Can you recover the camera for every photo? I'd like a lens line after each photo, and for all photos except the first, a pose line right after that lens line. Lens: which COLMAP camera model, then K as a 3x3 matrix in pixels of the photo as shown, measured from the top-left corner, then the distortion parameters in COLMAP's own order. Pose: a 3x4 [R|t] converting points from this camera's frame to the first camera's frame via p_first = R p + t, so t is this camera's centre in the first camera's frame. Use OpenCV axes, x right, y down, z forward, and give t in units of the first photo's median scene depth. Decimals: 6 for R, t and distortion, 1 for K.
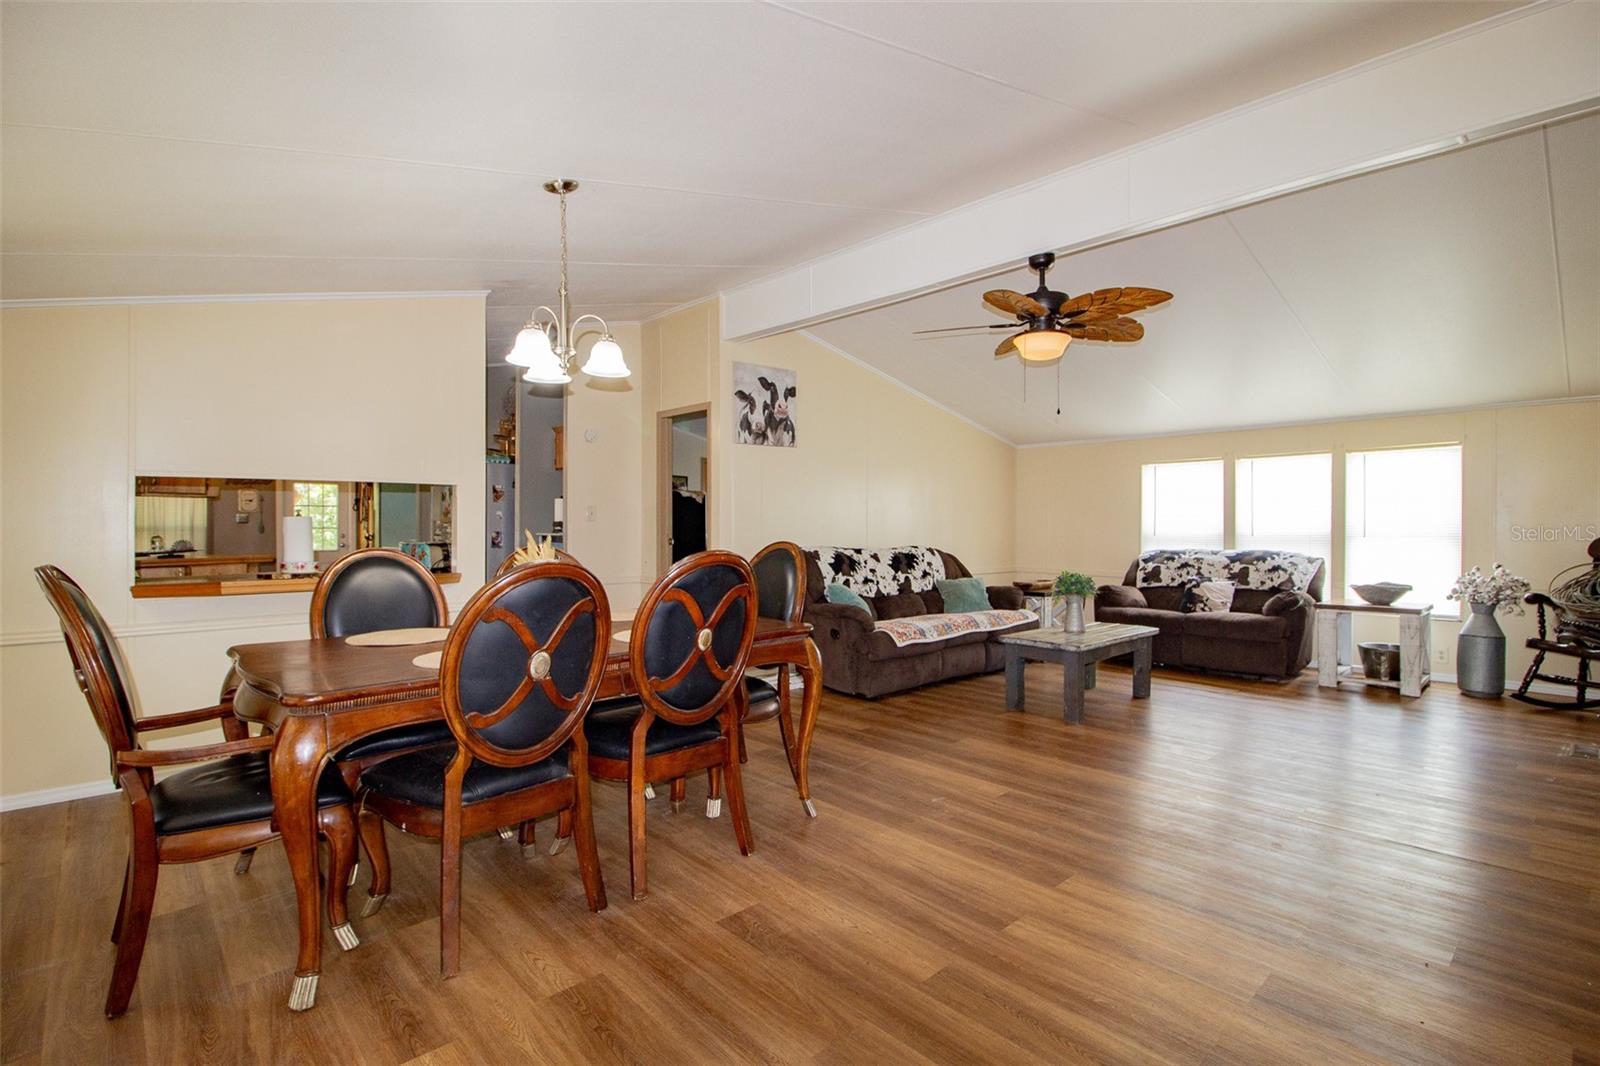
lens RADIAL K [[769.5, 0, 808.9], [0, 769.5, 565.7], [0, 0, 1]] dist [0.000195, -0.011073]
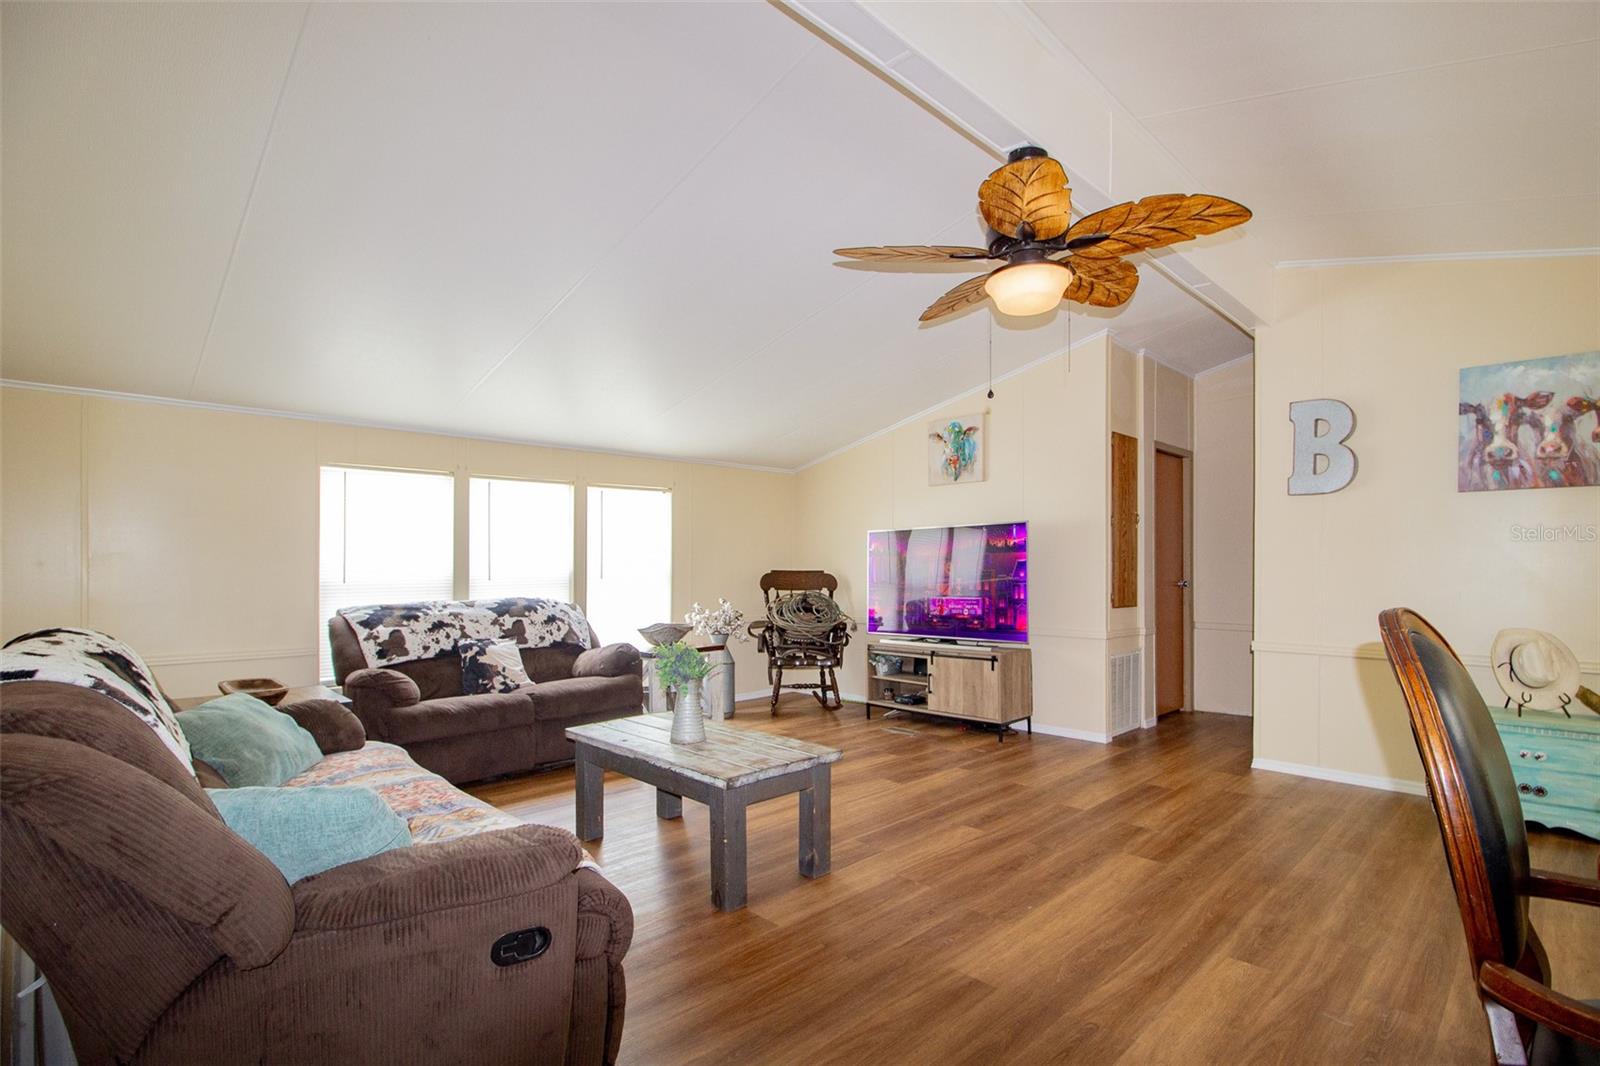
lens RADIAL K [[769.5, 0, 808.9], [0, 769.5, 565.7], [0, 0, 1]] dist [0.000195, -0.011073]
pose [[-0.055763, 0.000777, 0.998444, -0.220245], [0.052526, 0.998617, 0.002156, -0.040273], [-0.997061, 0.052565, -0.055727, 0.774373]]
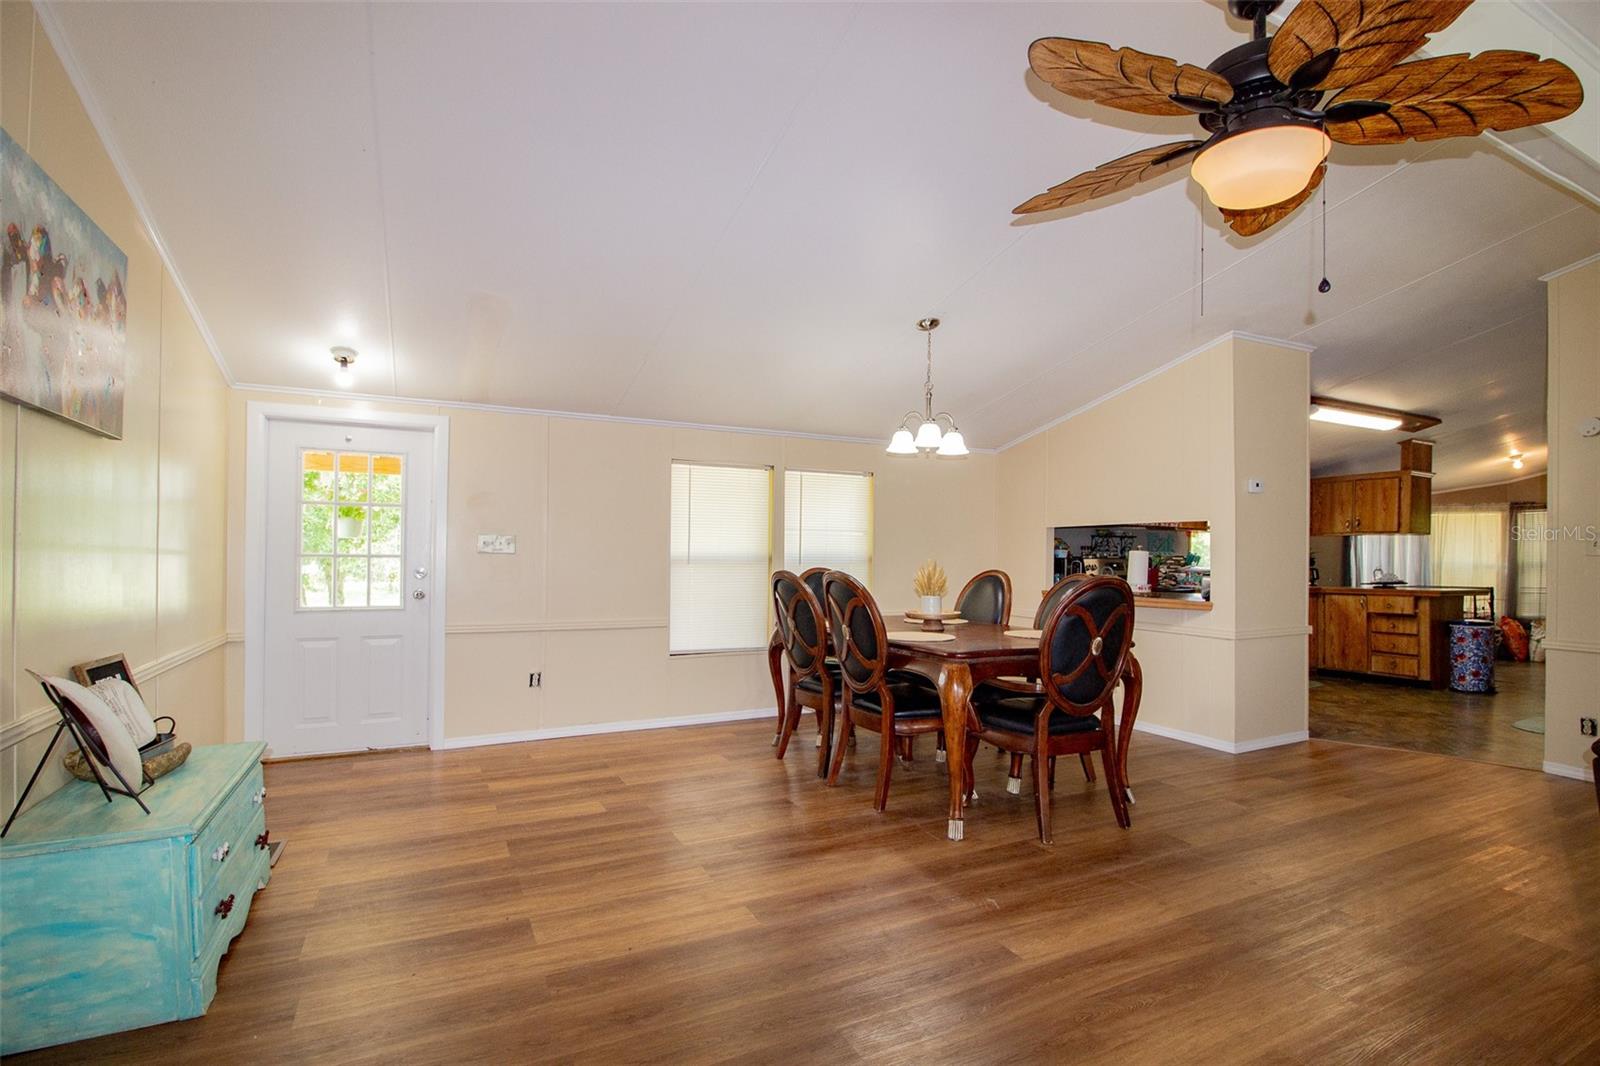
lens RADIAL K [[762.5, 0, 793.7], [0, 762.5, 556.9], [0, 0, 1]] dist [-0.005953, -0.000984]
pose [[-0.266971, -0.002720, -0.963701, 0.521156], [-0.062476, 0.997941, 0.014491, -0.027664], [0.961677, 0.064077, -0.266591, 0.538577]]
